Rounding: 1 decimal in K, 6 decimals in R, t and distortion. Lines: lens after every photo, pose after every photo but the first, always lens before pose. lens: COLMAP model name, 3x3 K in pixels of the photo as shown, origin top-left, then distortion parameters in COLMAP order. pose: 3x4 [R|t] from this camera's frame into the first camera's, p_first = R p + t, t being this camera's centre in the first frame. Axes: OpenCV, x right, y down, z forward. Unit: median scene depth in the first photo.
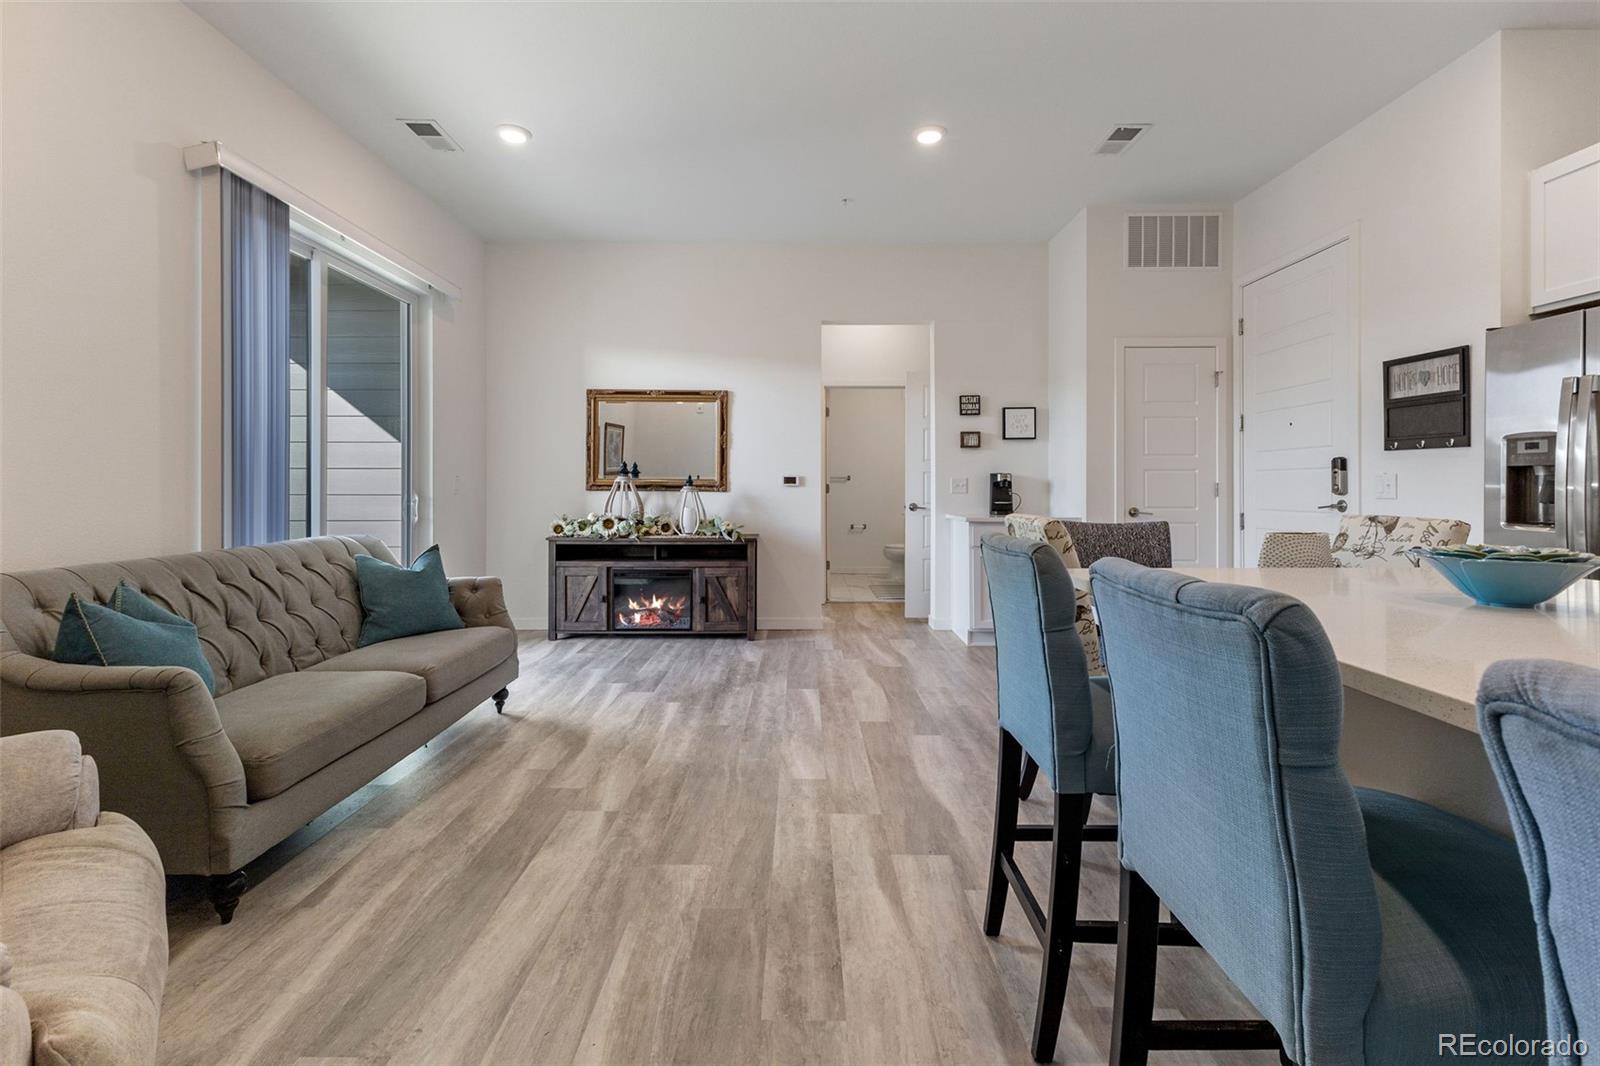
lens RADIAL K [[718.0, 0, 813.9], [0, 718.0, 535.8], [0, 0, 1]] dist [0.010140, -0.002043]
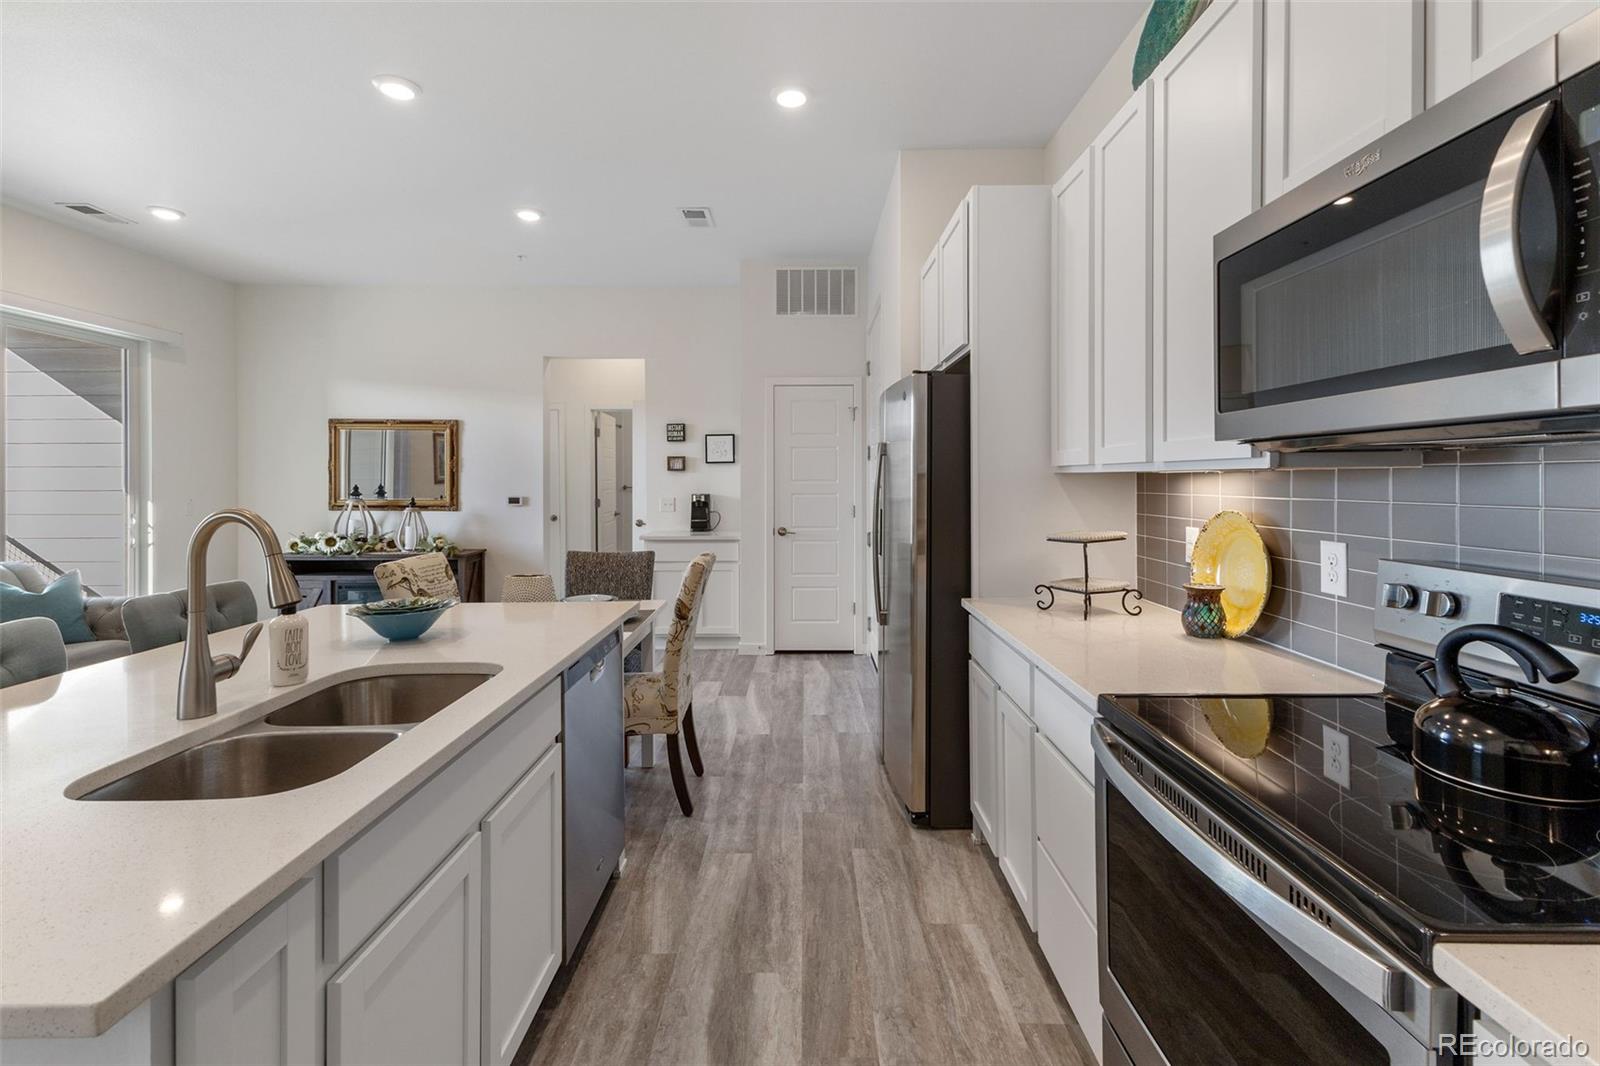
lens RADIAL K [[718.0, 0, 785.8], [0, 718.0, 530.2], [0, 0, 1]] dist [0.010140, -0.002043]
pose [[0.999992, -0.003152, 0.002538, 0.401423], [0.003154, 0.999995, -0.000645, -0.030882], [-0.002536, 0.000653, 0.999997, -0.114635]]
